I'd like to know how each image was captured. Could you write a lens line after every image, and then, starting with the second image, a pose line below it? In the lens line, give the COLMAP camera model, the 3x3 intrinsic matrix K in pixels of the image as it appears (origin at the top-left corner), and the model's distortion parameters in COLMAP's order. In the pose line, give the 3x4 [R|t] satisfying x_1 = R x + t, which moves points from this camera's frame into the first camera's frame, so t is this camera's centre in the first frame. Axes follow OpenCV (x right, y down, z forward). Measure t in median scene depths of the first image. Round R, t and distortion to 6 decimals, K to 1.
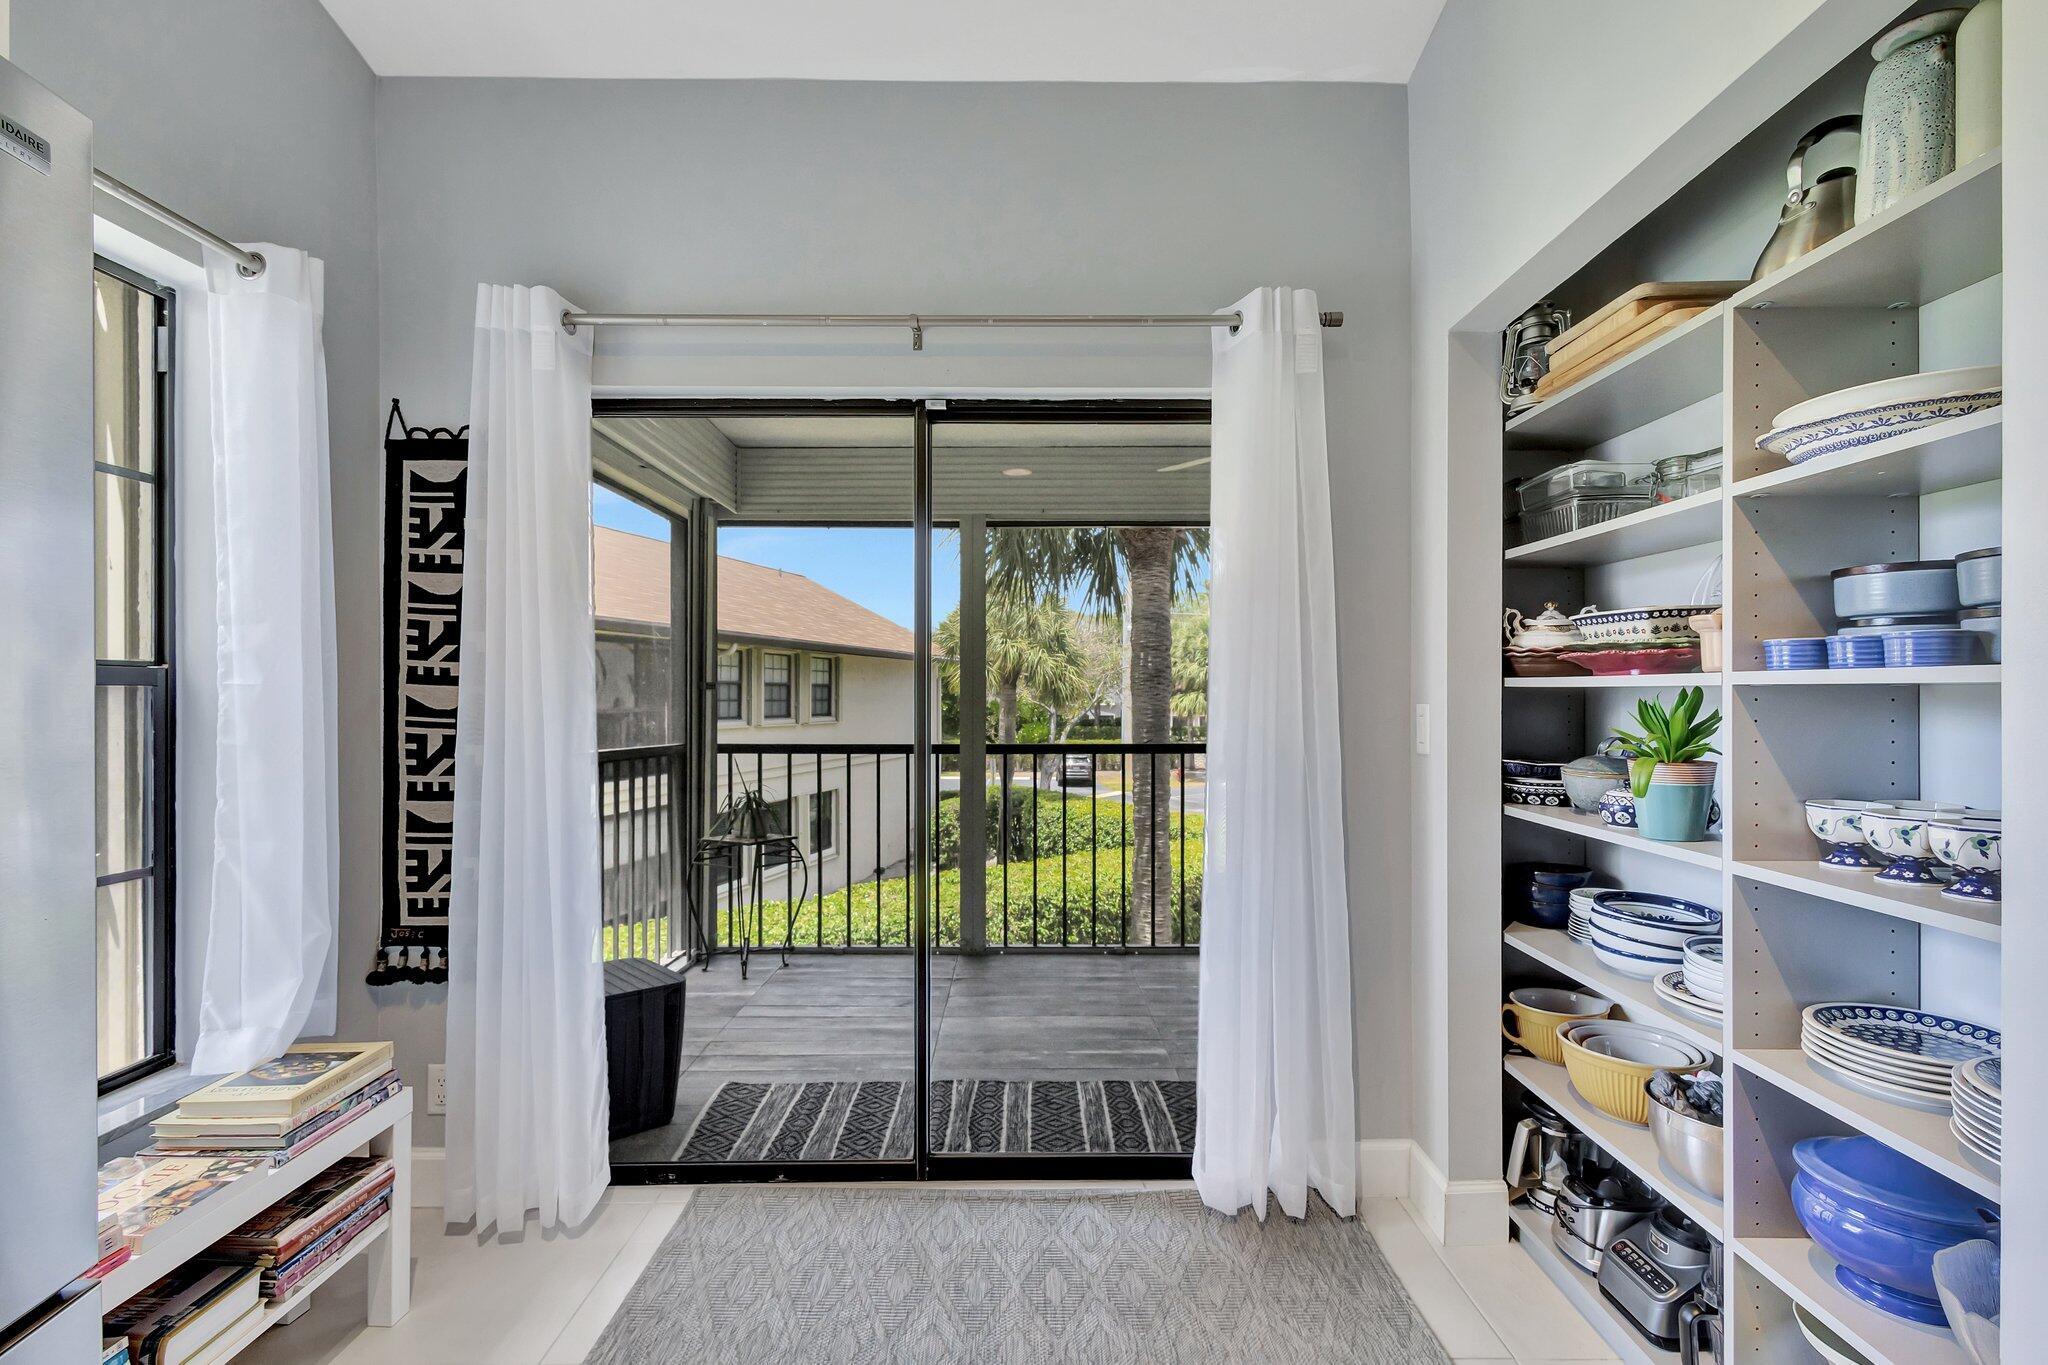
lens RADIAL K [[947.1, 0, 1028.4], [0, 947.1, 698.5], [0, 0, 1]] dist [0.003414, 0.000125]
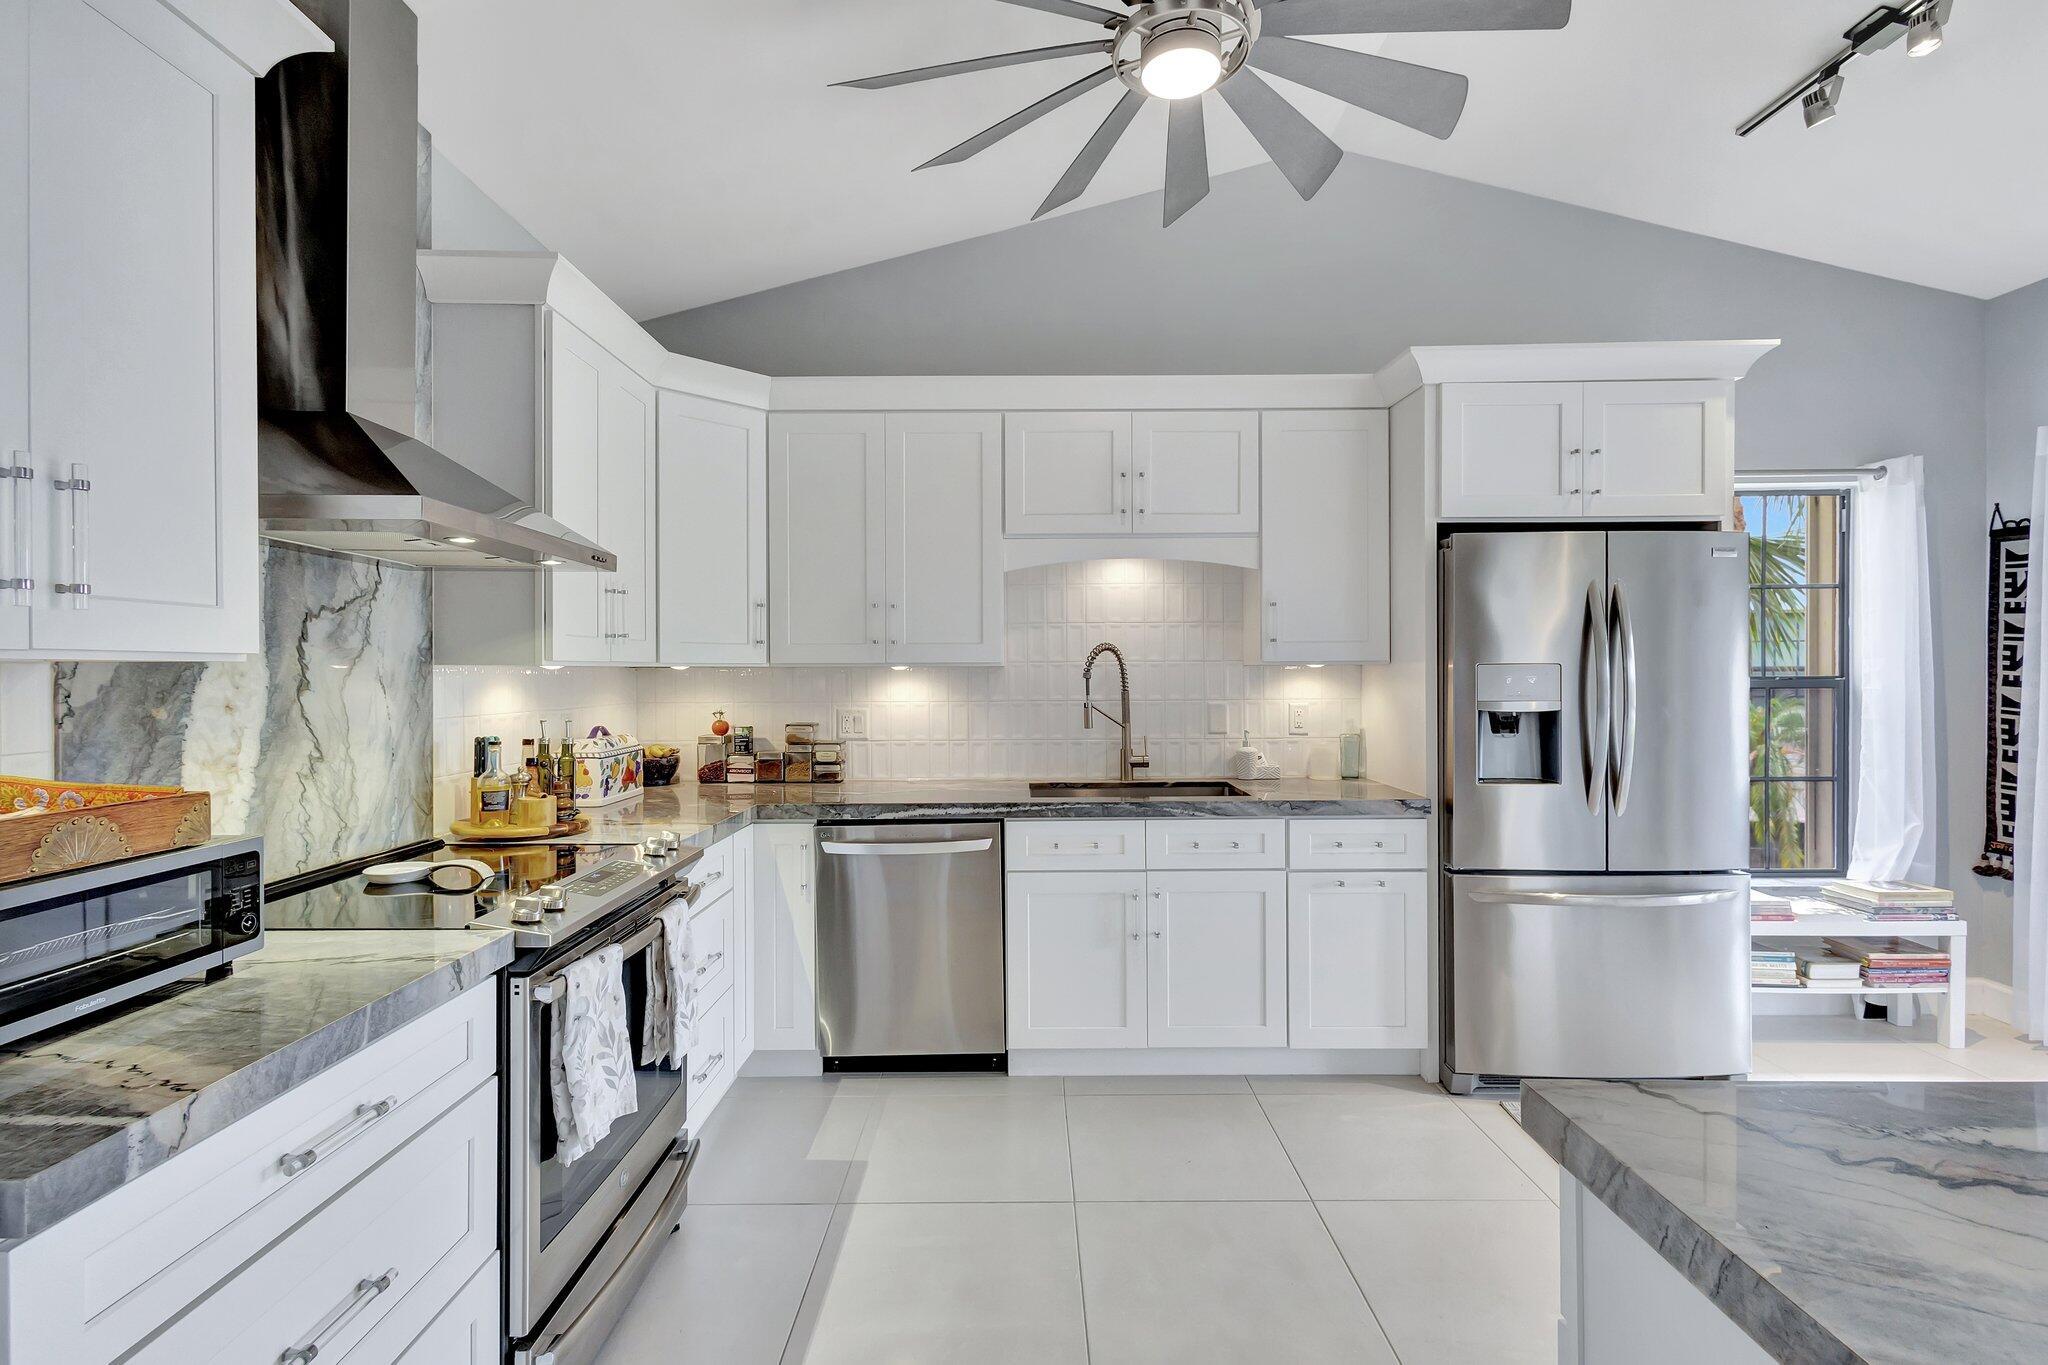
lens RADIAL K [[940.3, 0, 1021.5], [0, 940.3, 675.0], [0, 0, 1]] dist [-0.000723, -0.000745]
pose [[-0.011208, 0.006853, -0.999914, 0.900268], [0.002177, 0.999974, 0.006829, -0.047774], [0.999935, -0.002100, -0.011223, -0.588819]]
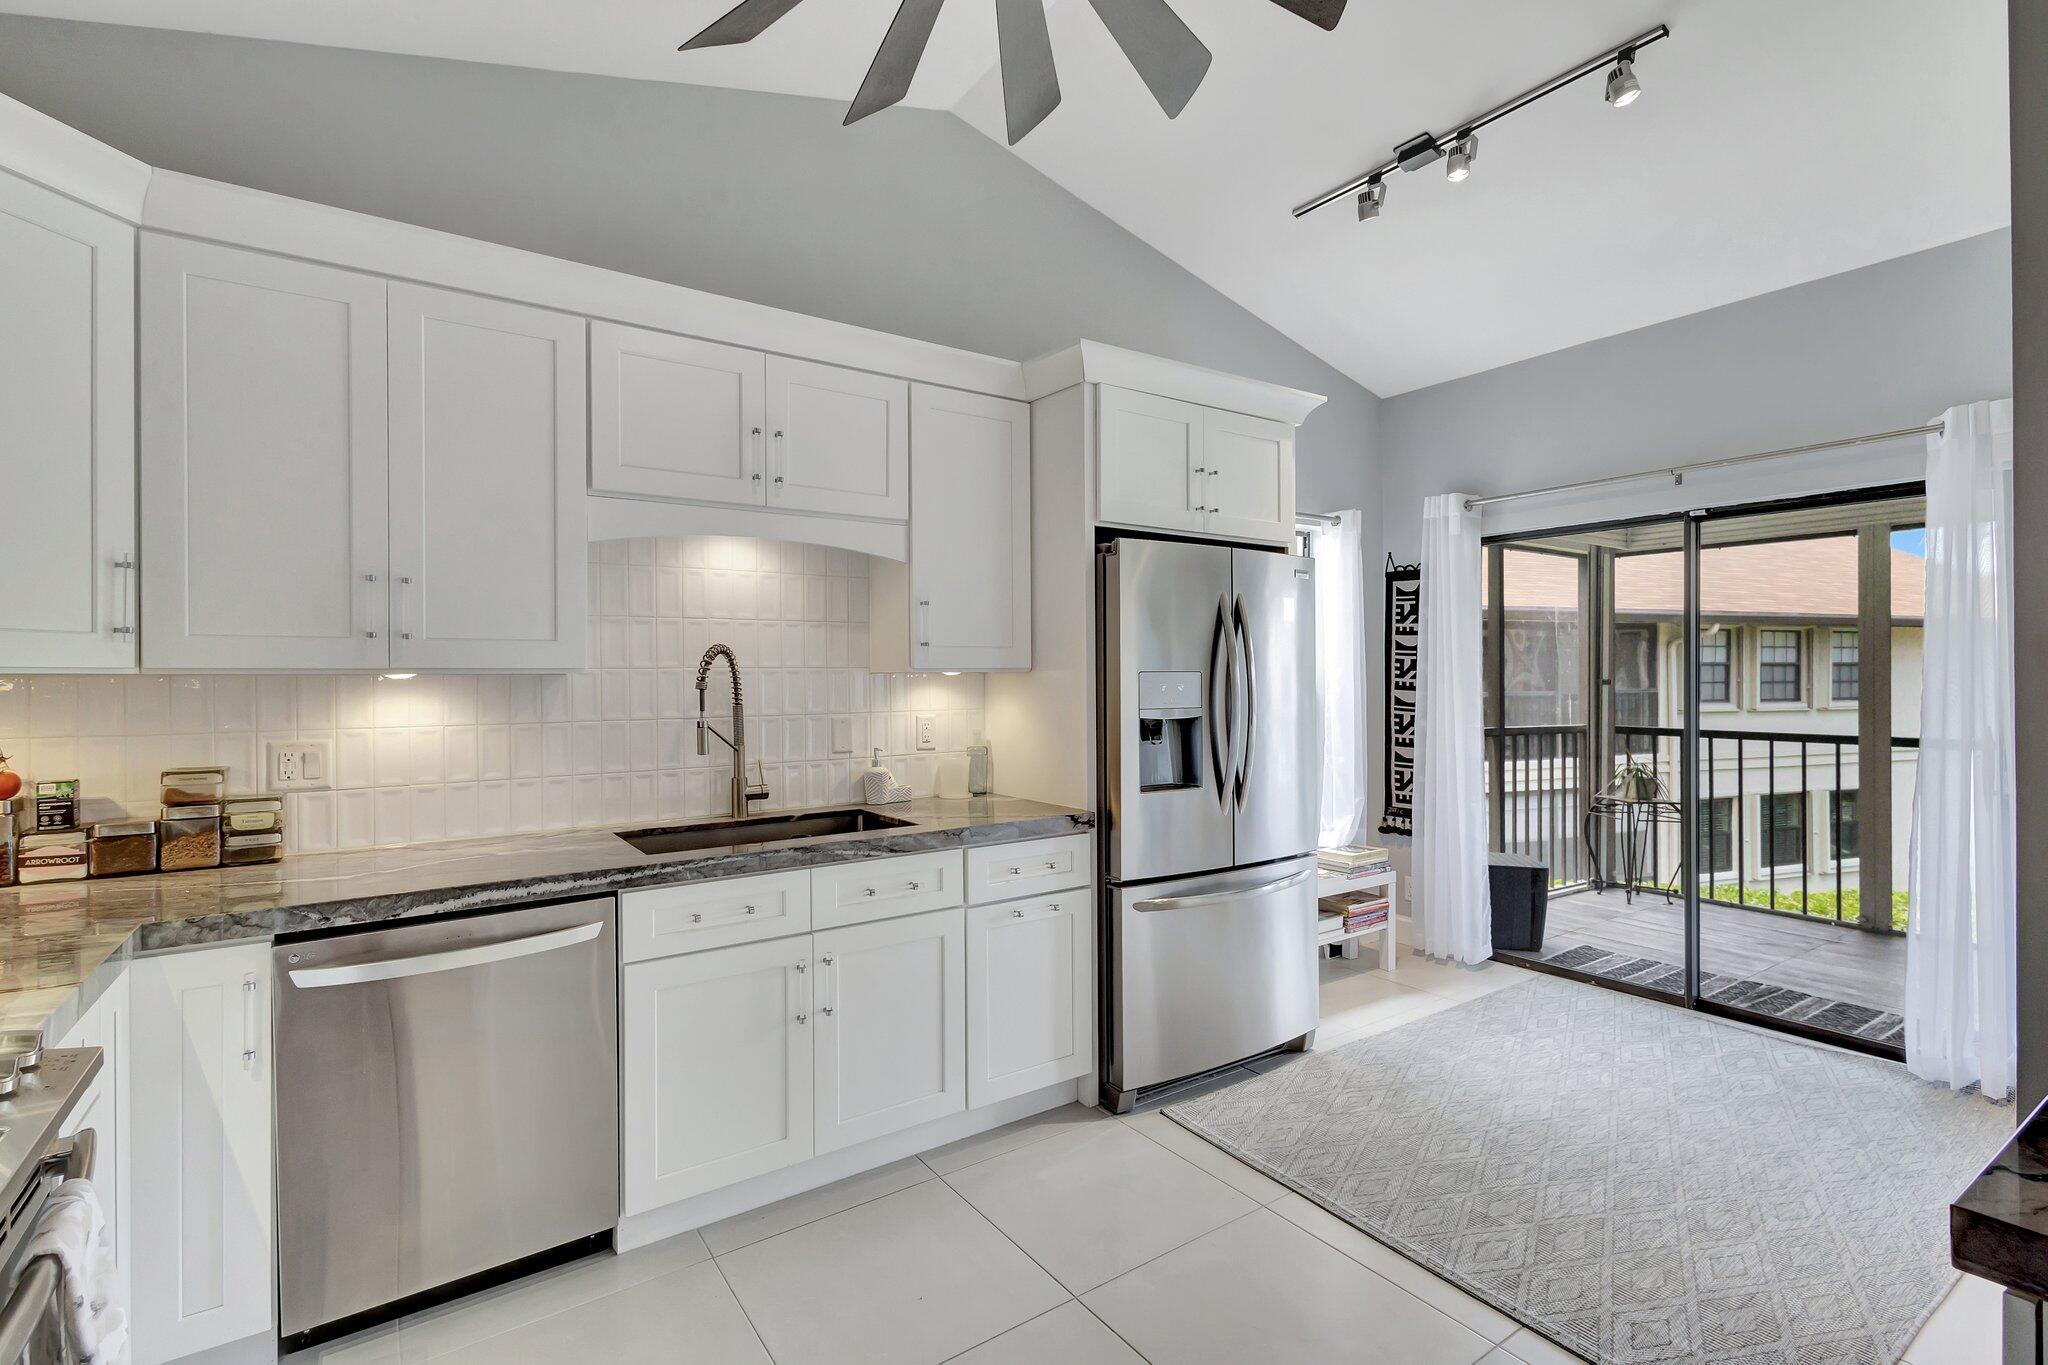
lens RADIAL K [[934.3, 0, 1023.5], [0, 934.3, 674.4], [0, 0, 1]] dist [0.003480, 0.000034]
pose [[0.562342, -0.003181, -0.826899, 0.573887], [0.002753, 0.999994, -0.001975, -0.047103], [0.826900, -0.001166, 0.562347, -0.814010]]
